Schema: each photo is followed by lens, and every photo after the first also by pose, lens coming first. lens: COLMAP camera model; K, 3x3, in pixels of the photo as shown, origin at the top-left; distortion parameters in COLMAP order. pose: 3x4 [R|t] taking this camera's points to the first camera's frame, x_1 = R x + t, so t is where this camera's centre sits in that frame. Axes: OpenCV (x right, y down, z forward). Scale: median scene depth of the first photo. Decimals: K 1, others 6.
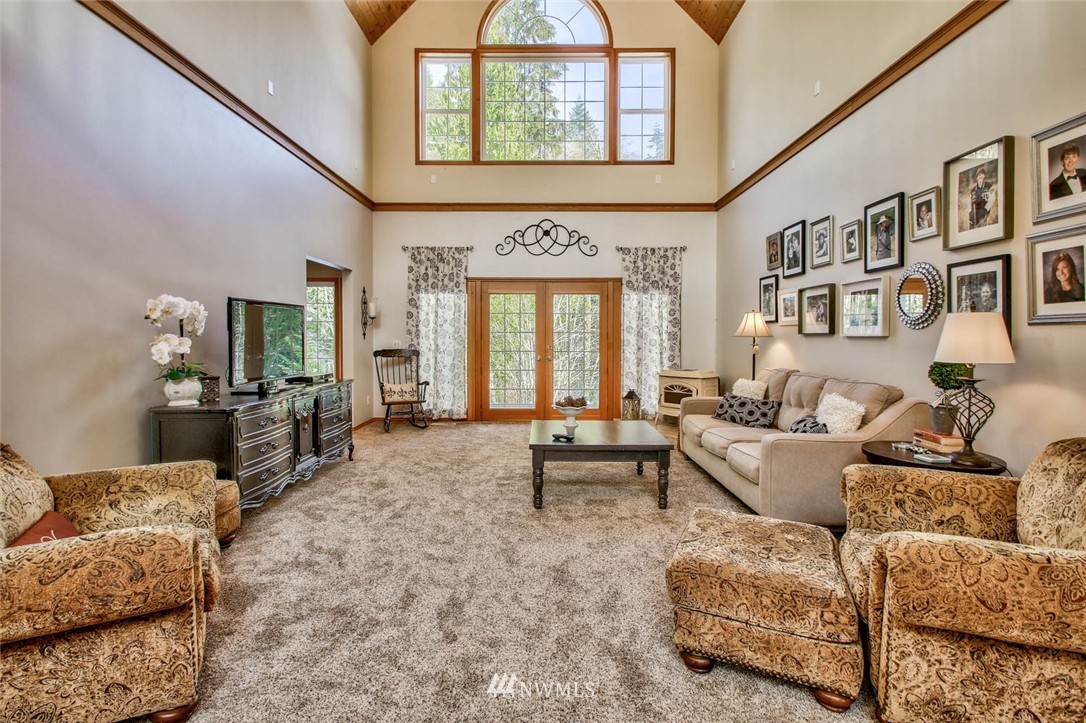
lens RADIAL K [[507.6, 0, 543.0], [0, 507.6, 361.5], [0, 0, 1]] dist [0.020947, -0.026170]
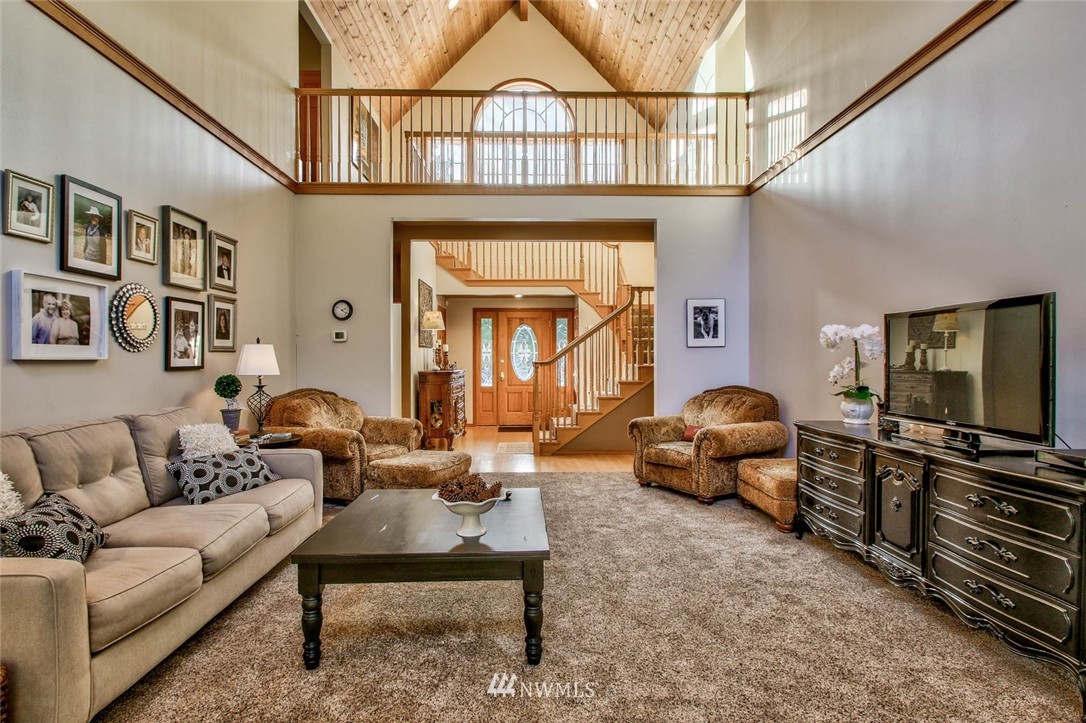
lens RADIAL K [[507.6, 0, 543.0], [0, 507.6, 361.5], [0, 0, 1]] dist [0.020947, -0.026170]
pose [[-0.998514, -0.000214, -0.054490, 0.020894], [-0.003347, 0.998345, 0.057416, -0.108390], [0.054387, 0.057513, -0.996862, 2.097972]]
